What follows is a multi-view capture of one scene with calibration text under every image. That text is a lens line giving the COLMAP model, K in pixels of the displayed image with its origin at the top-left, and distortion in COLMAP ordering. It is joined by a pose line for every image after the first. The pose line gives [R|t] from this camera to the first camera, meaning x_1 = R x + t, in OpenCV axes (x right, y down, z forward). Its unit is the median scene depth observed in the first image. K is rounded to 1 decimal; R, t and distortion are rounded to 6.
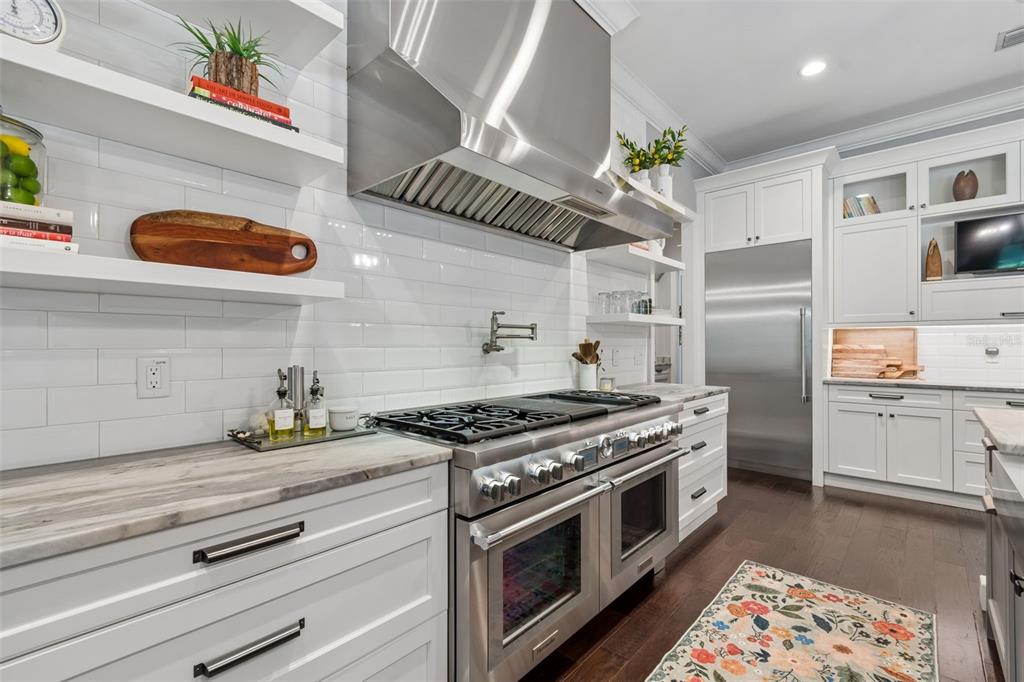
lens RADIAL K [[457.3, 0, 527.7], [0, 457.3, 340.3], [0, 0, 1]] dist [0.002959, 0.000513]
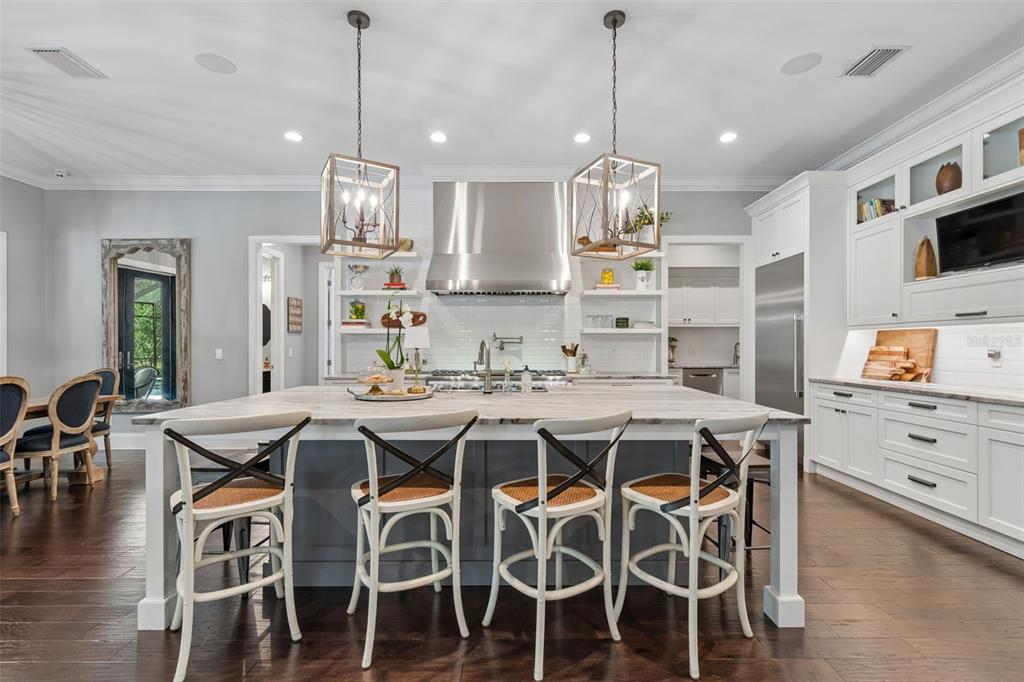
lens RADIAL K [[457.3, 0, 512.7], [0, 457.3, 342.4], [0, 0, 1]] dist [0.002959, 0.000513]
pose [[0.659645, -0.004687, -0.751562, 1.067962], [0.008006, 0.999968, 0.000790, -0.007035], [0.751534, -0.006539, 0.659662, -0.300665]]
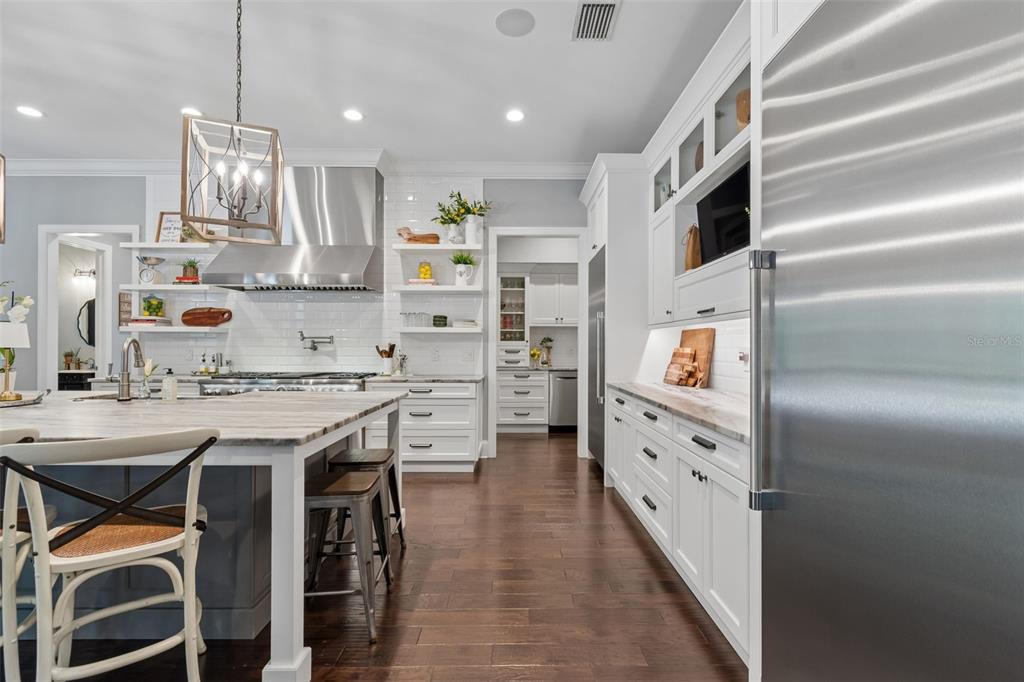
lens RADIAL K [[457.3, 0, 510.5], [0, 457.3, 342.5], [0, 0, 1]] dist [0.002959, 0.000513]
pose [[0.661209, -0.003207, -0.750195, 1.337827], [0.004326, 0.999991, -0.000462, -0.001773], [0.750190, -0.002940, 0.661216, 0.180621]]
